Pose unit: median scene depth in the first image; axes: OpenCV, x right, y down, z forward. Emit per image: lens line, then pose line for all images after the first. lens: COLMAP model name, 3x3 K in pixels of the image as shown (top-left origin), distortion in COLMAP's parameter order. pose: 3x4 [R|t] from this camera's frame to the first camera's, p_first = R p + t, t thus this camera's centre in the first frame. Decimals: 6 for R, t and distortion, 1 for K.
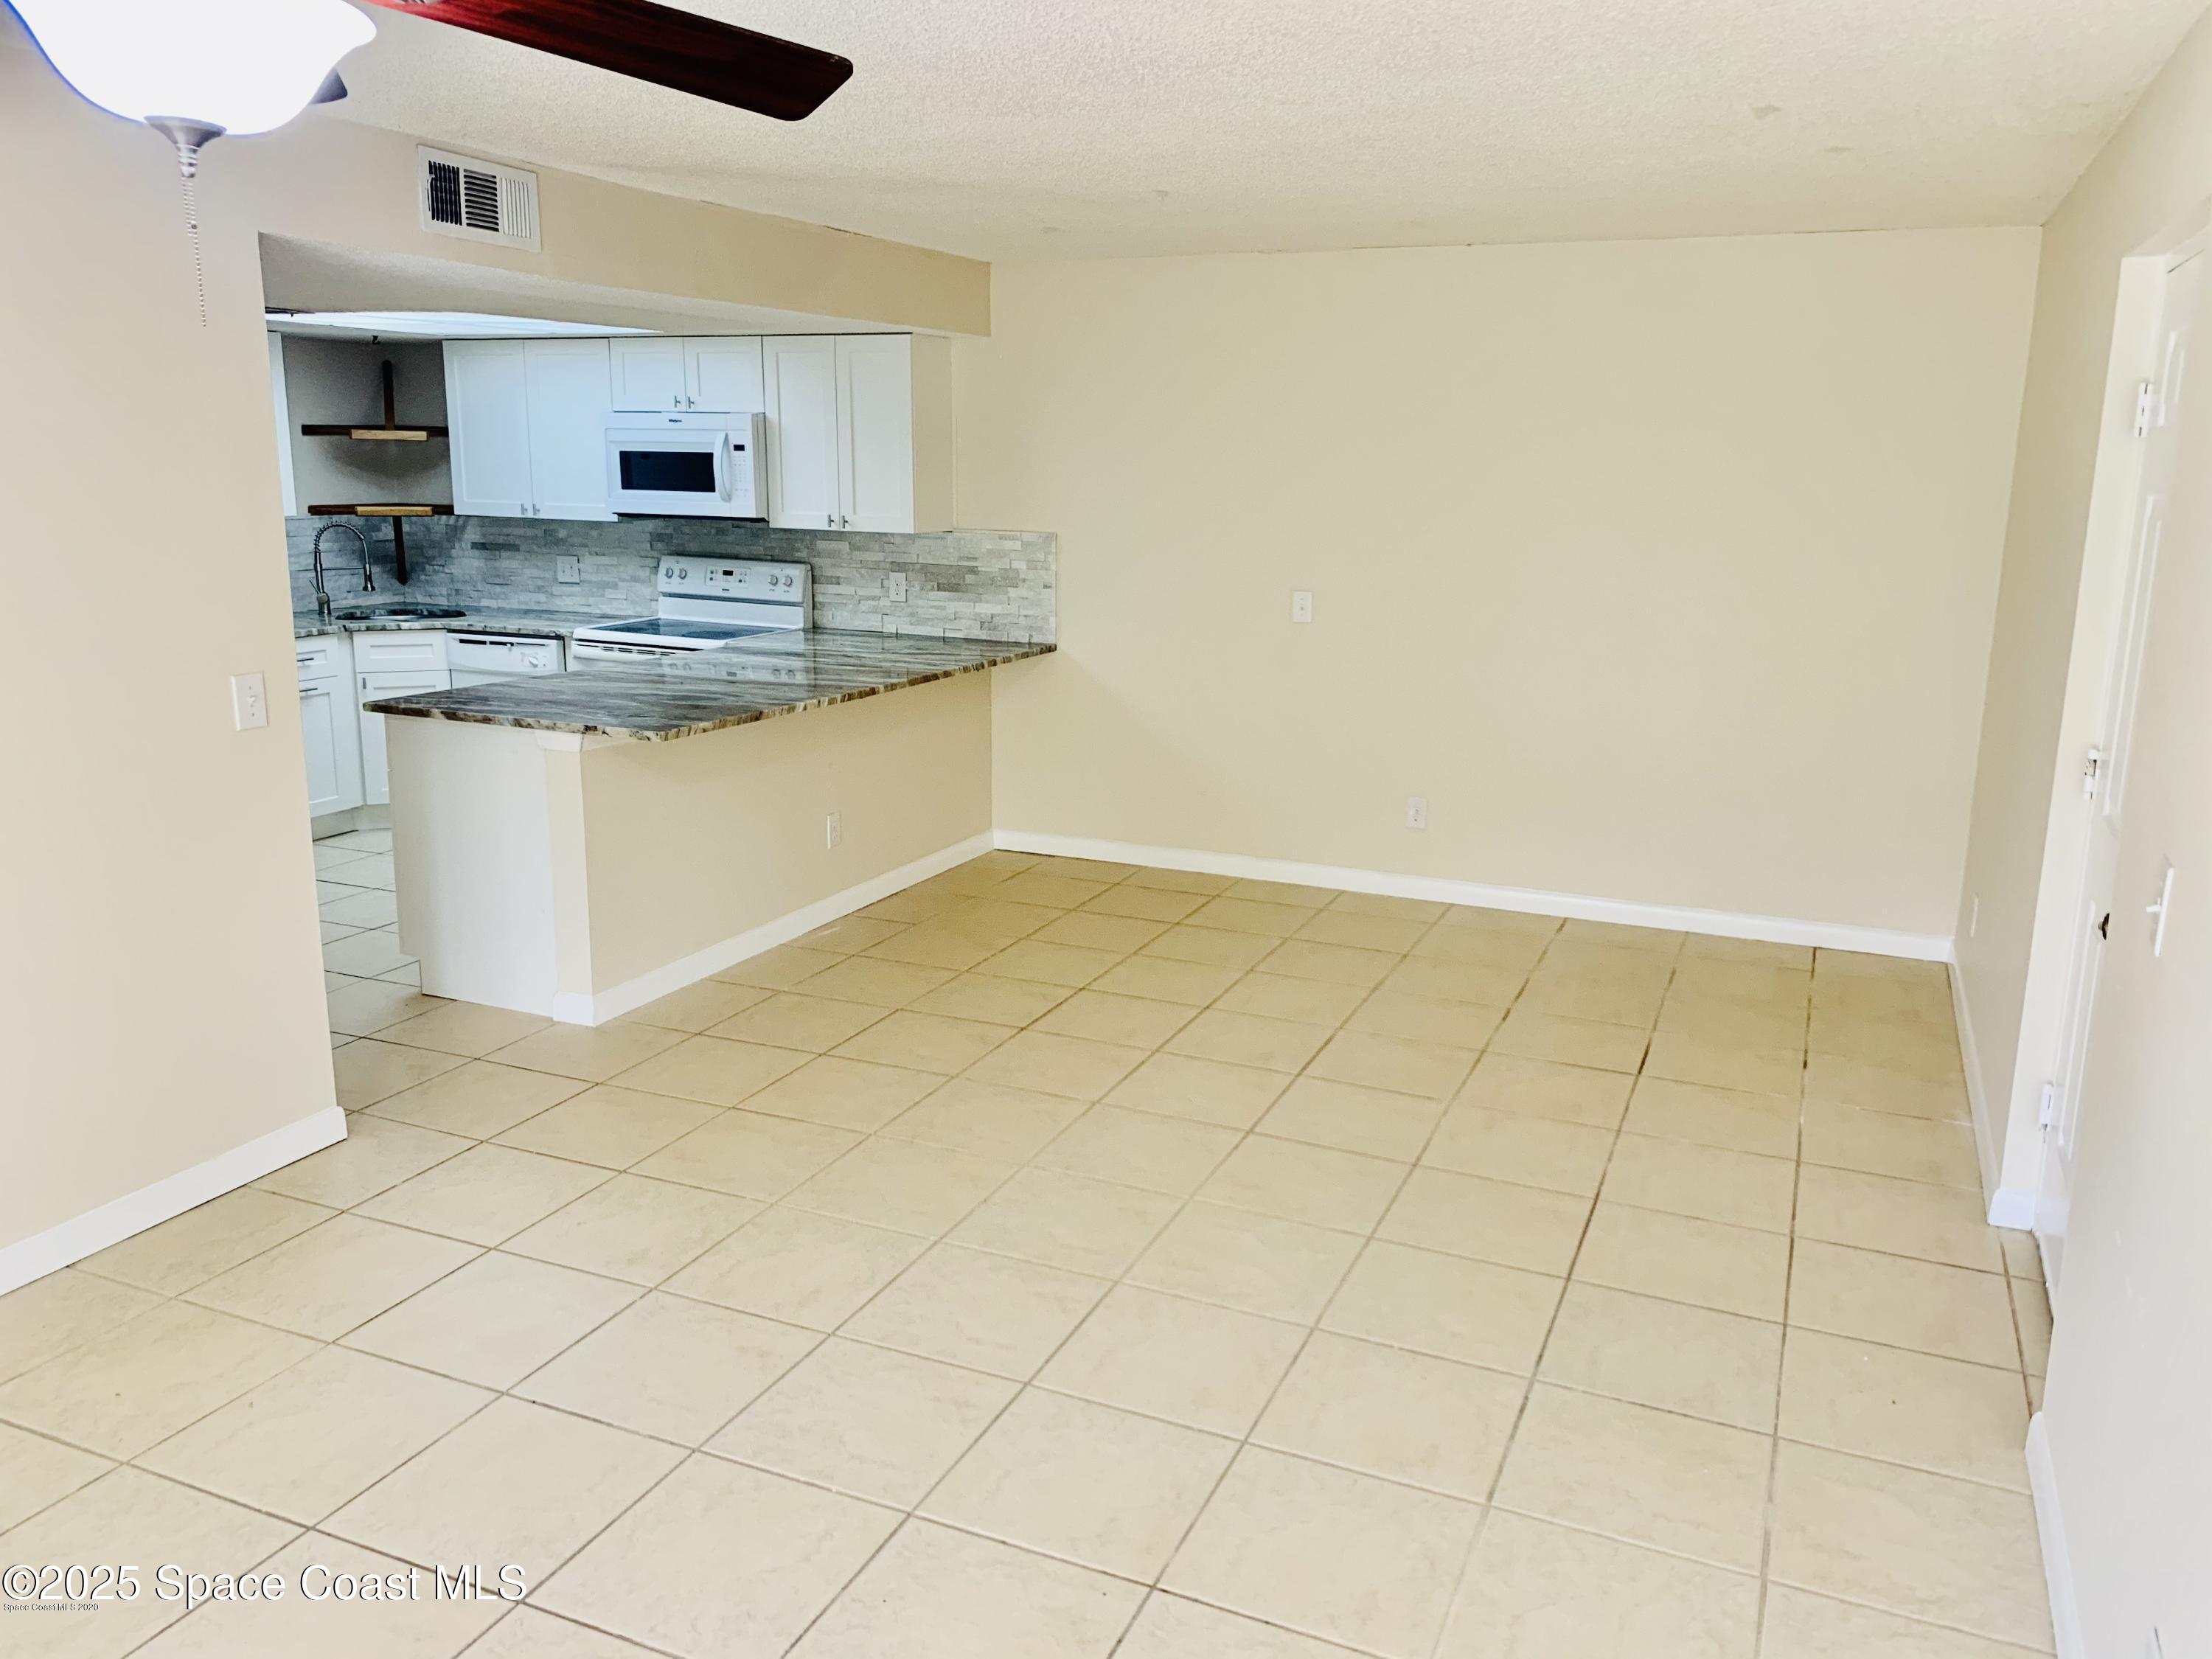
lens RADIAL K [[1689.0, 0, 1116.0], [0, 1689.0, 823.2], [0, 0, 1]] dist [0.047221, -0.041328]
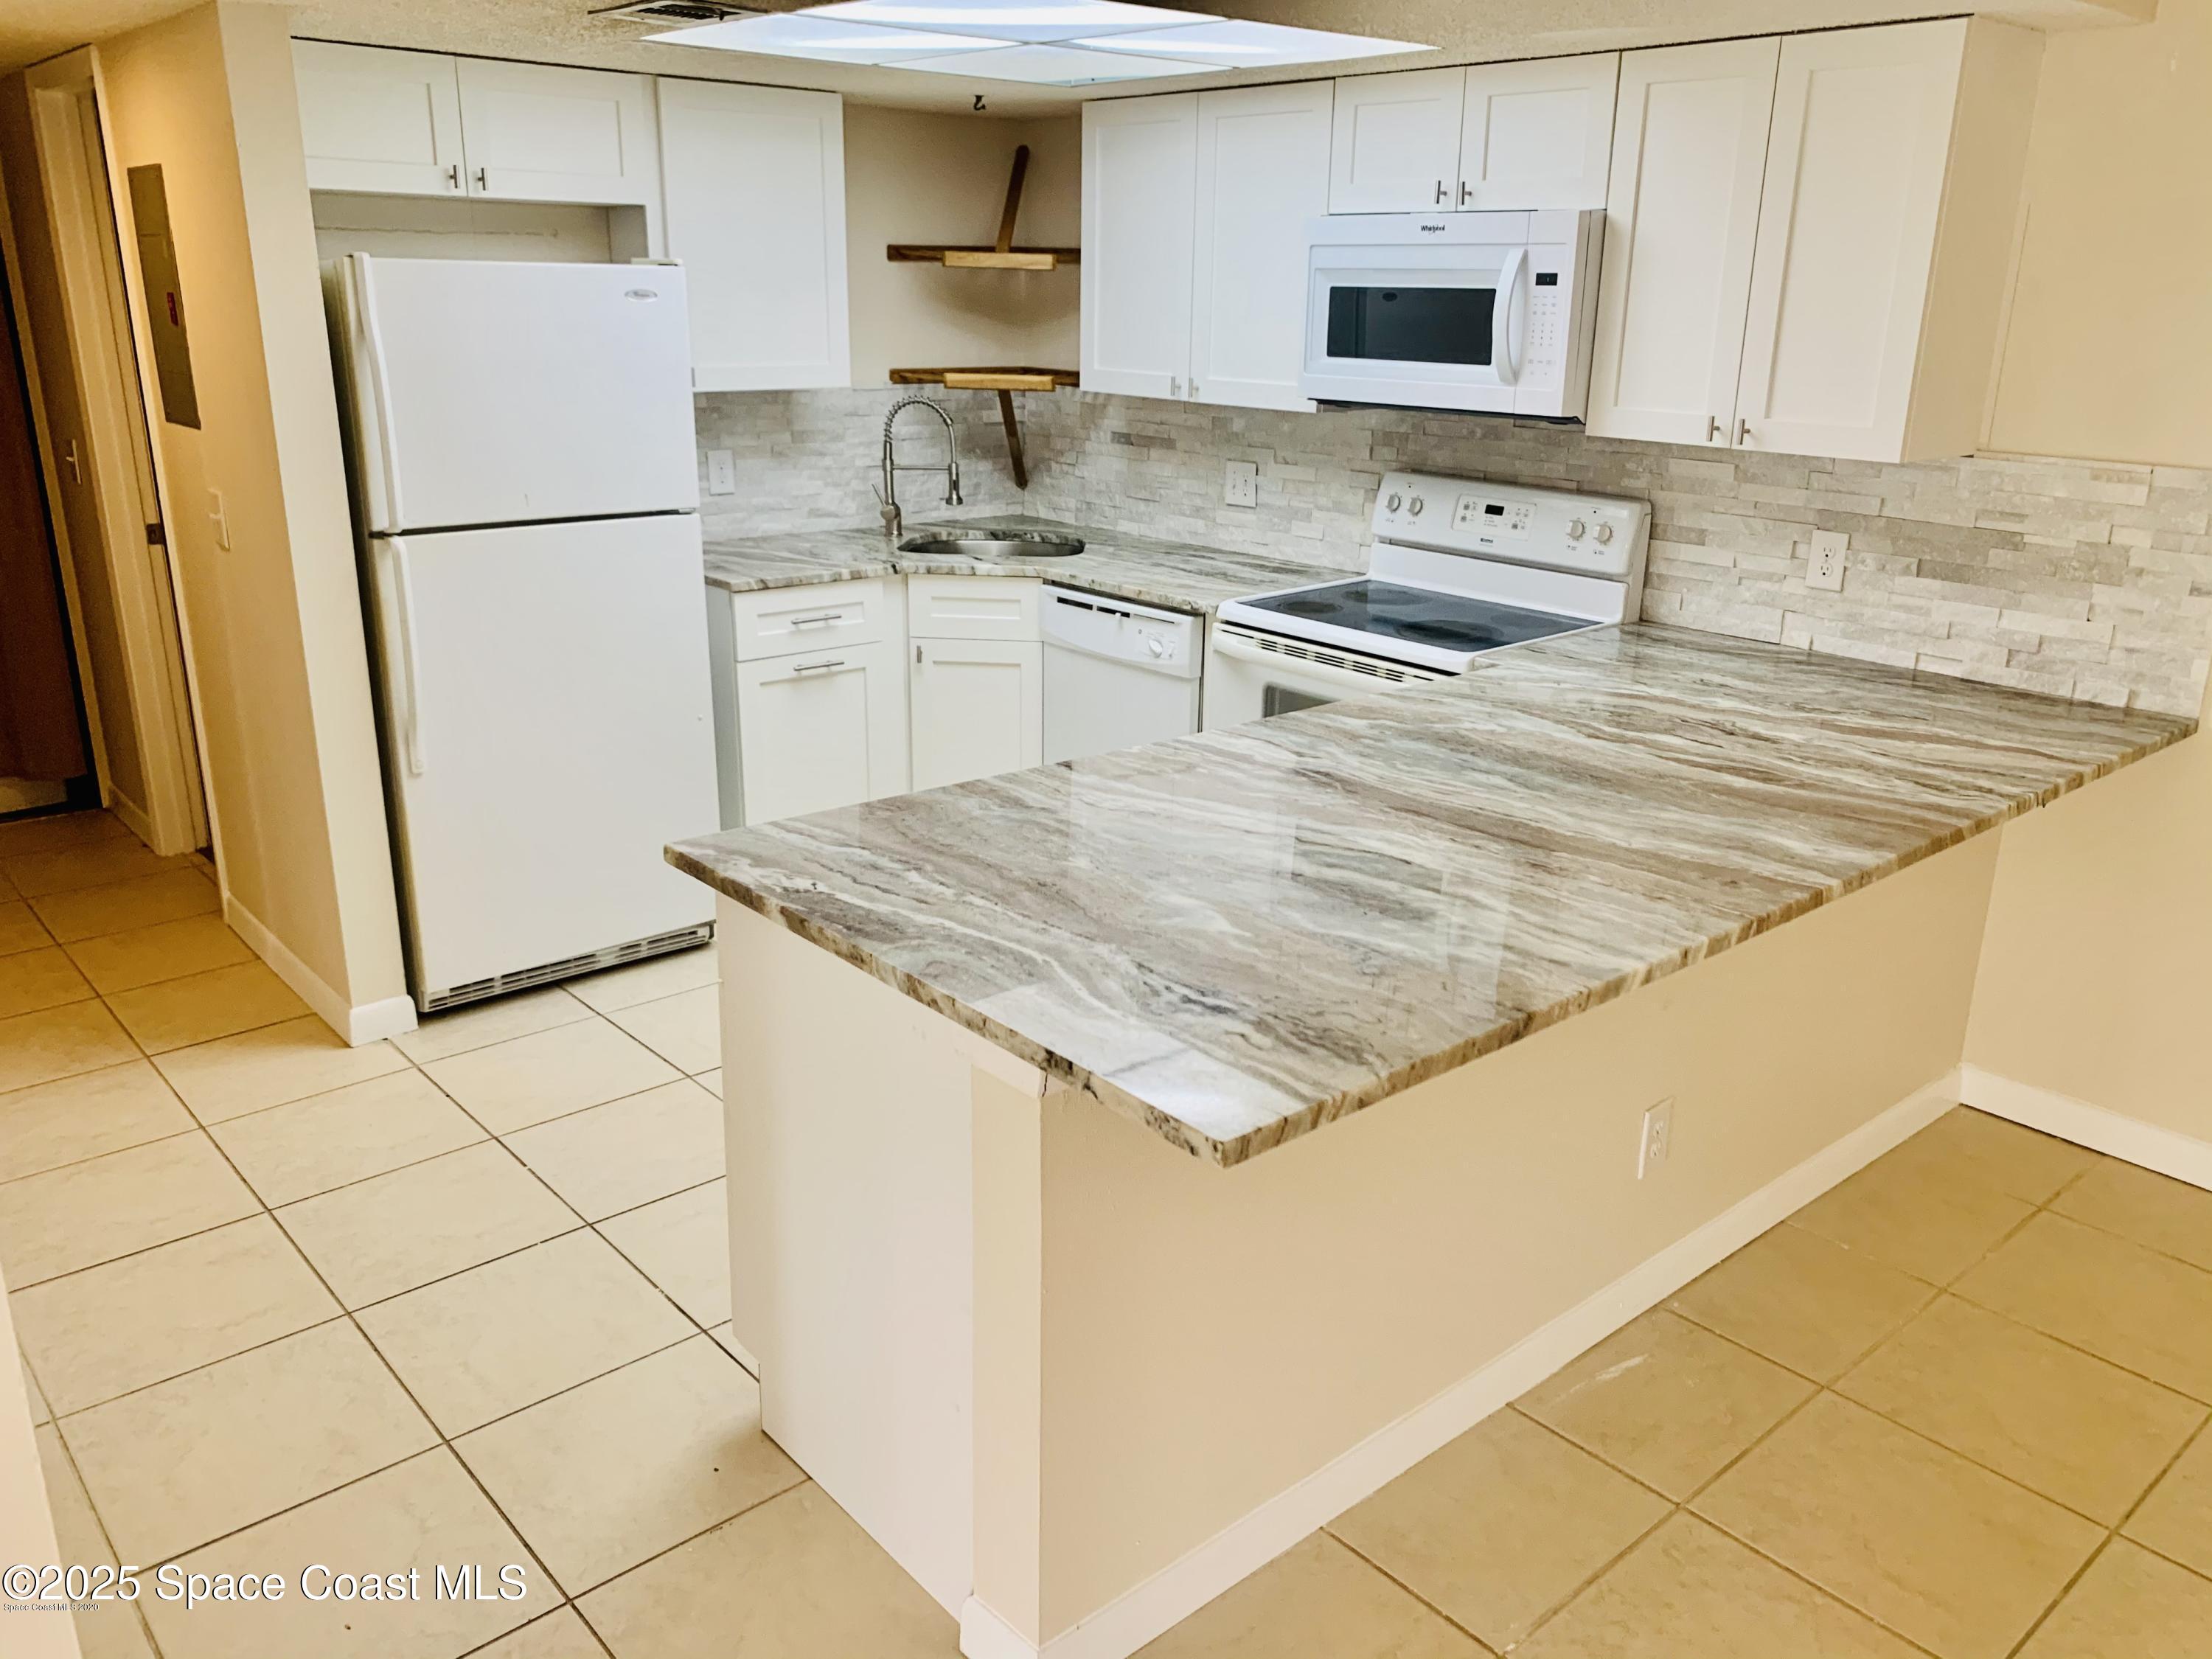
lens RADIAL K [[1689.0, 0, 1115.2], [0, 1689.0, 826.6], [0, 0, 1]] dist [0.047221, -0.041328]
pose [[0.903901, 0.133754, -0.406292, -0.103190], [-0.096717, 0.989163, 0.110466, -0.095842], [0.416664, -0.060555, 0.907042, 0.442635]]
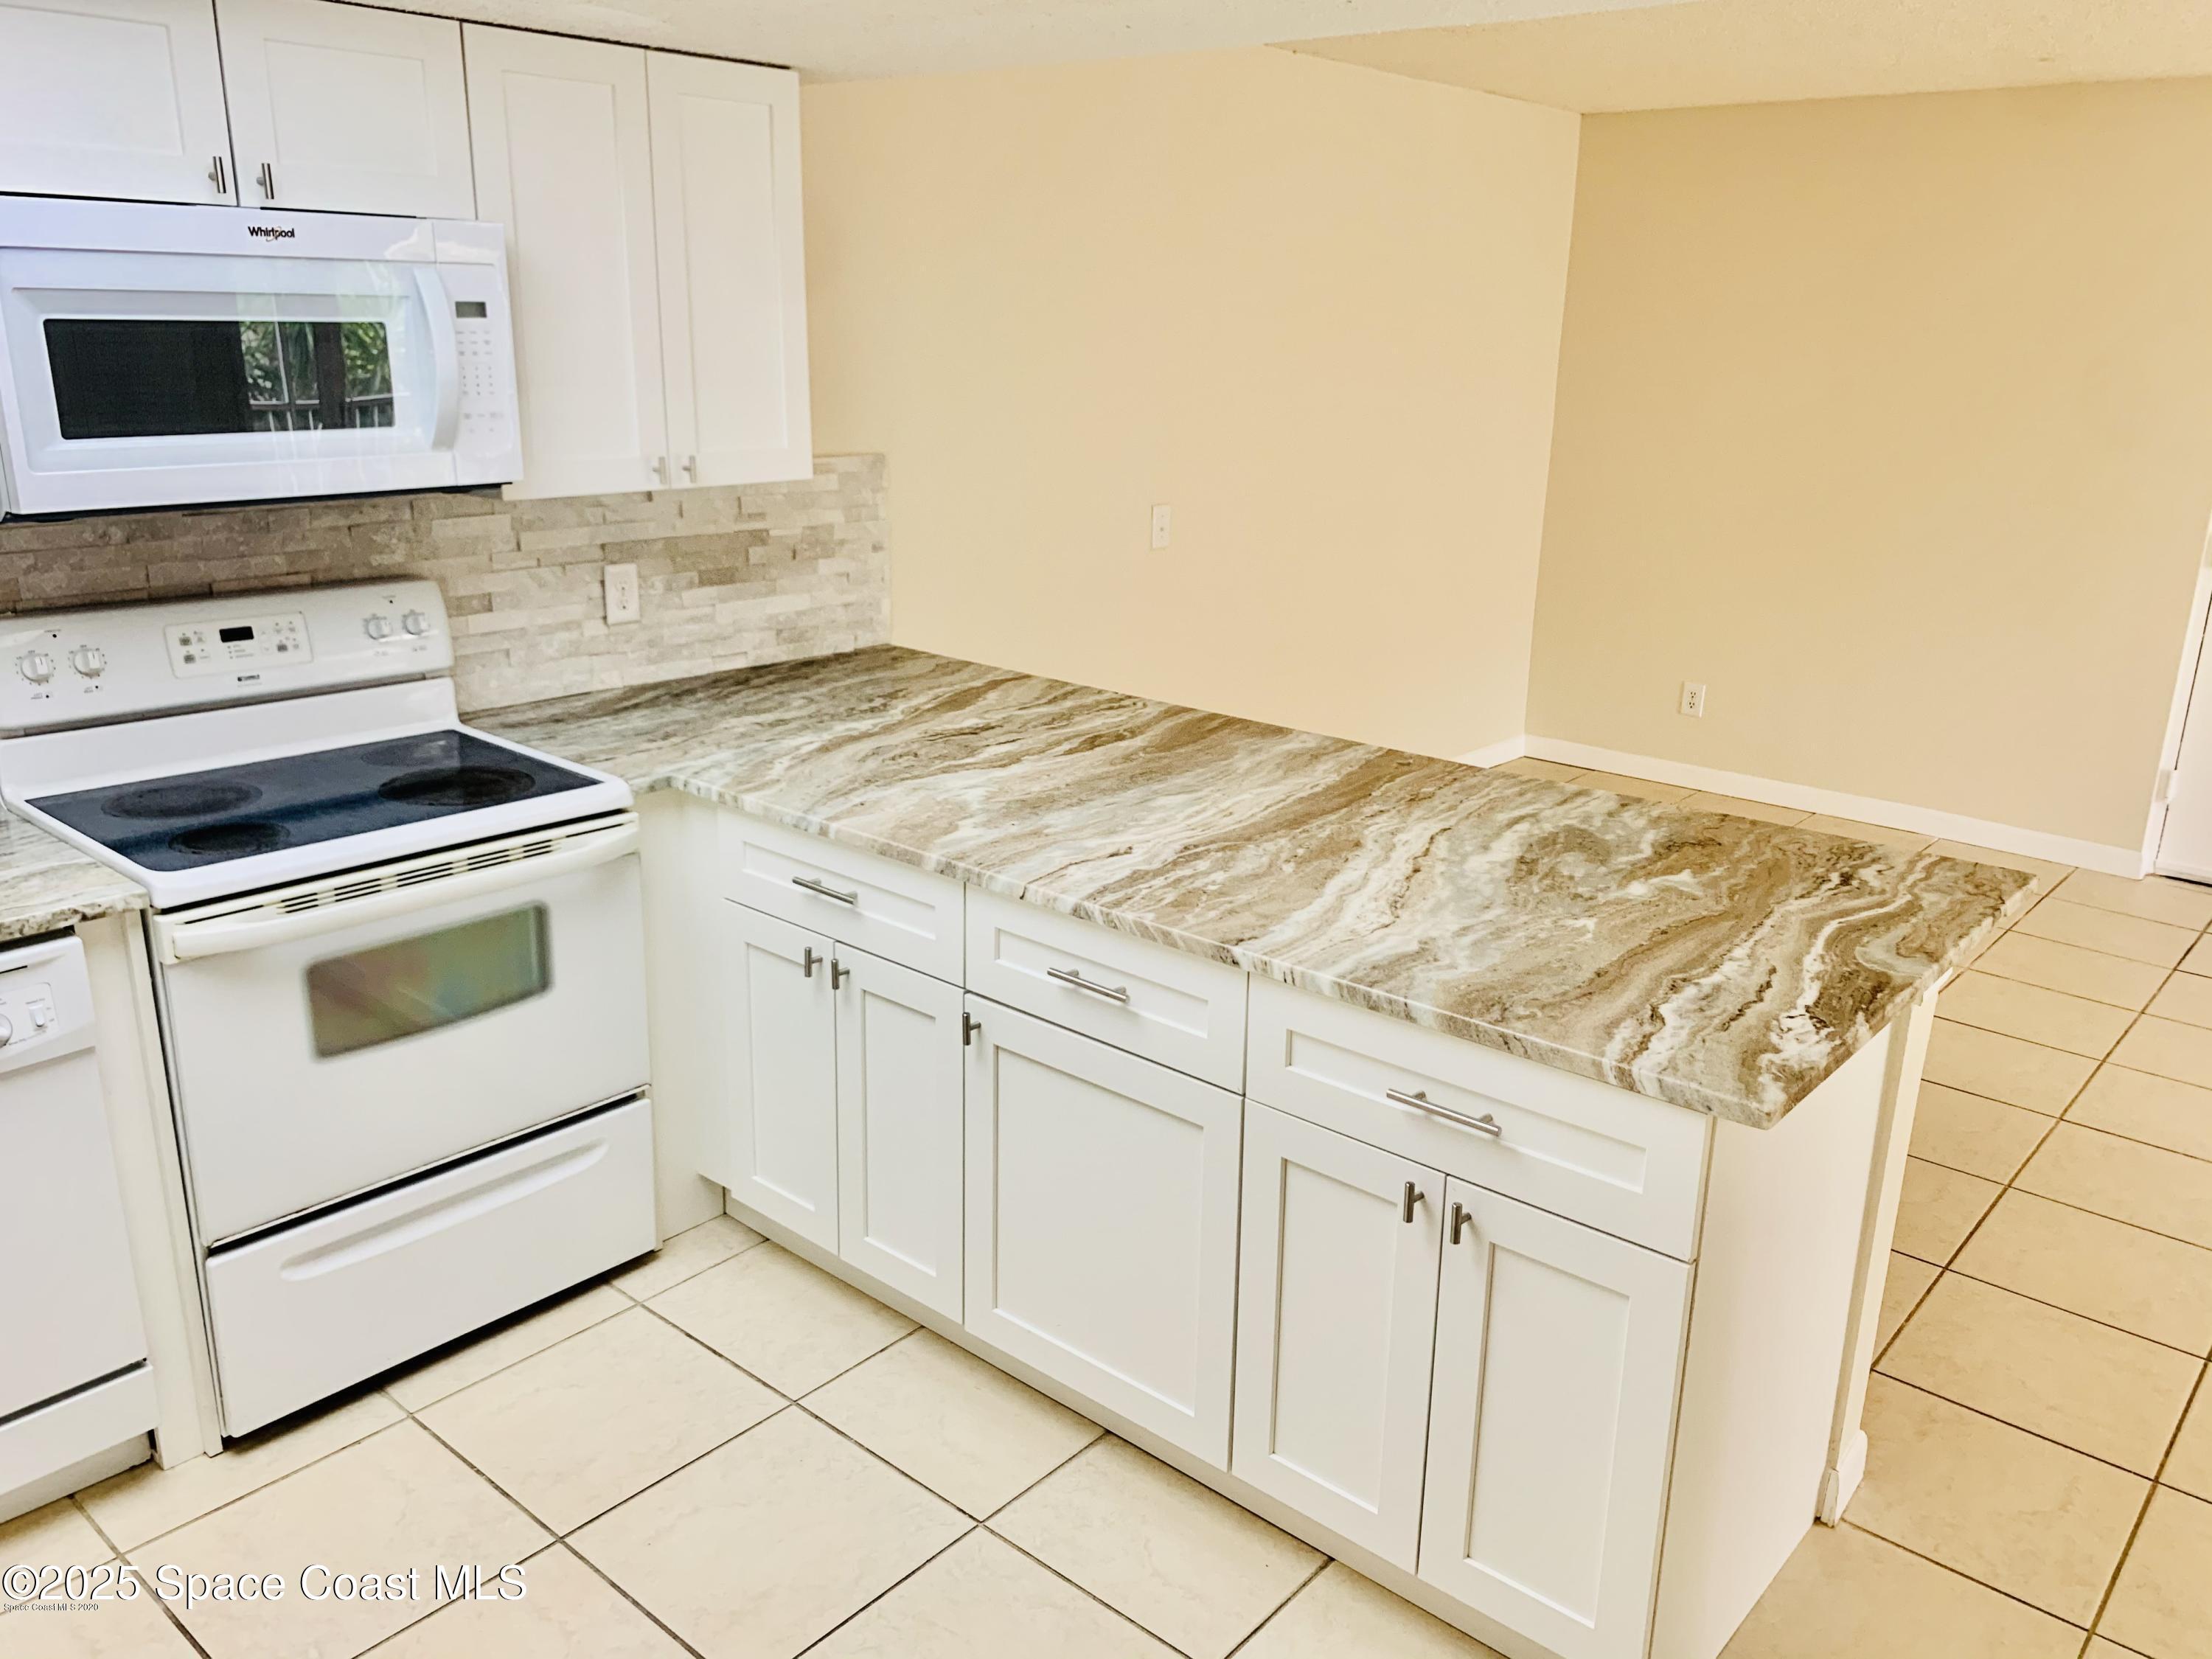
lens RADIAL K [[1689.0, 0, 1096.7], [0, 1689.0, 847.5], [0, 0, 1]] dist [0.047221, -0.041328]
pose [[0.310759, -0.297587, 0.902702, -0.549961], [0.192886, 0.949707, 0.246681, -0.163269], [-0.930711, 0.097460, 0.352531, 0.698825]]
